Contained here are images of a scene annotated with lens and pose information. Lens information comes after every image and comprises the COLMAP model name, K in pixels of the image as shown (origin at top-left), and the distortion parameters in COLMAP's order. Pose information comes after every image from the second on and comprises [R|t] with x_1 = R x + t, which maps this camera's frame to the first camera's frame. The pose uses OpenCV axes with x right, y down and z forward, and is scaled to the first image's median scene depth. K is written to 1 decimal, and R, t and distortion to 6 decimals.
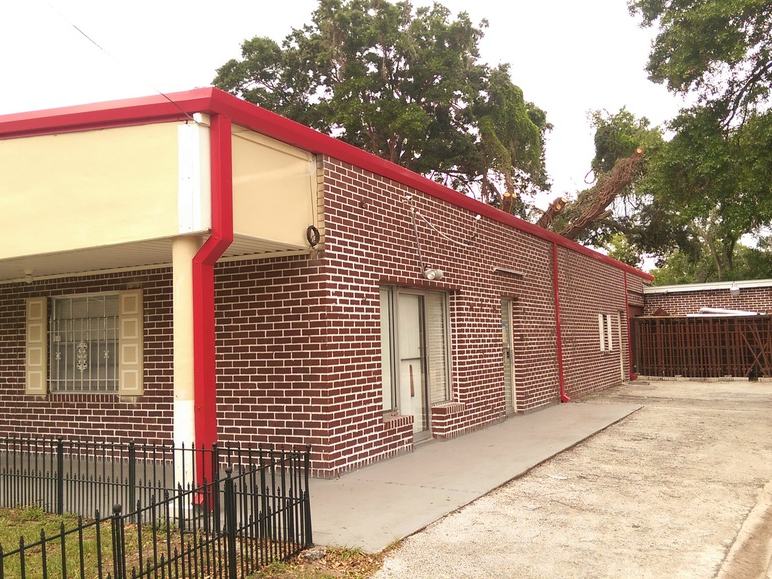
lens RADIAL K [[725.9, 0, 385.0], [0, 725.9, 290.7], [0, 0, 1]] dist [0.072095, 0.000000]
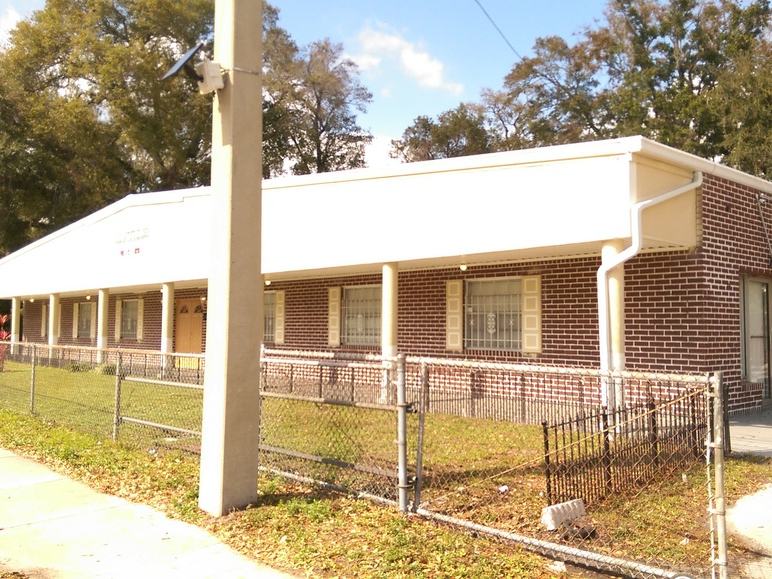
lens RADIAL K [[725.9, 0, 386.4], [0, 725.9, 292.1], [0, 0, 1]] dist [0.072095, 0.000000]
pose [[0.948084, 0.020586, -0.317354, -0.179837], [-0.012811, 0.999565, 0.026566, -0.002794], [0.317763, -0.021121, 0.947935, -0.380756]]
